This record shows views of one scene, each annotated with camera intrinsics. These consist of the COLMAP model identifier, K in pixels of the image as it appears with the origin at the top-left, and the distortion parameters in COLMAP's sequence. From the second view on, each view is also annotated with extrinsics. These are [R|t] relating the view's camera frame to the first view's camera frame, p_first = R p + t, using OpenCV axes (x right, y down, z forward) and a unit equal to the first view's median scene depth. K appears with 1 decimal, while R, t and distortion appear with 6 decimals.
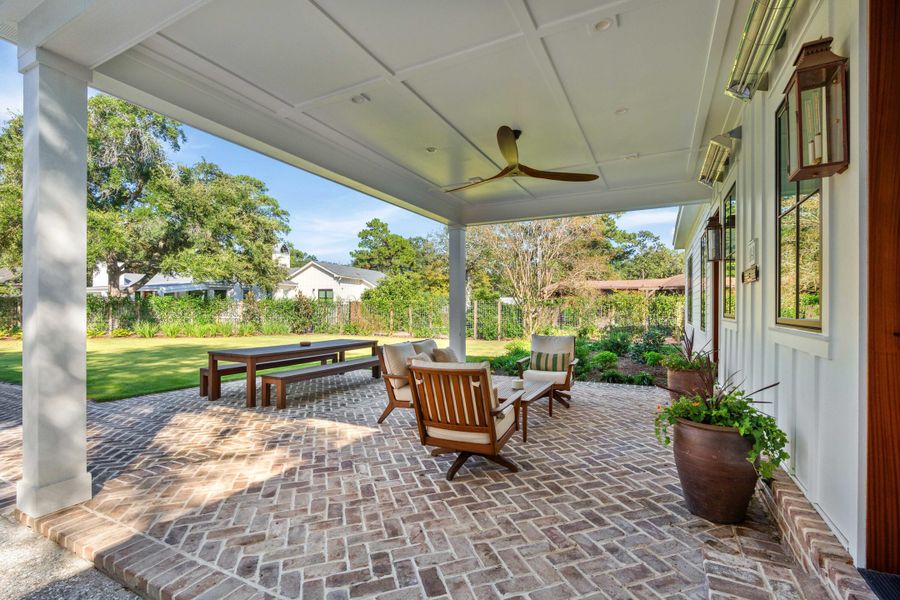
lens RADIAL K [[414.4, 0, 450.0], [0, 414.4, 300.0], [0, 0, 1]] dist [-0.003098, -0.000314]
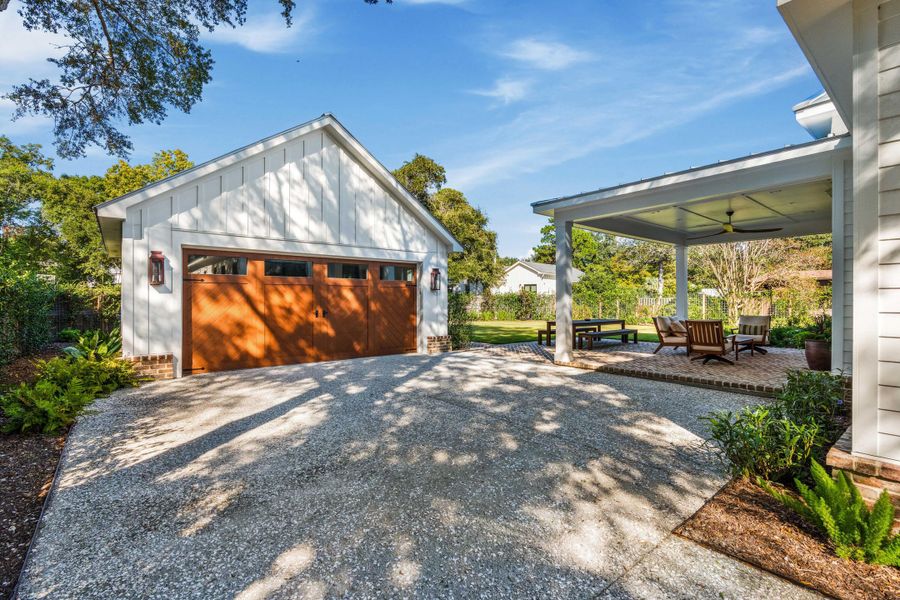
lens RADIAL K [[414.4, 0, 450.0], [0, 414.4, 300.0], [0, 0, 1]] dist [-0.003098, -0.000314]
pose [[0.917827, -0.002466, -0.396973, -0.058989], [0.009872, 0.999813, 0.016613, -0.004460], [0.396858, -0.019167, 0.917680, -0.275664]]
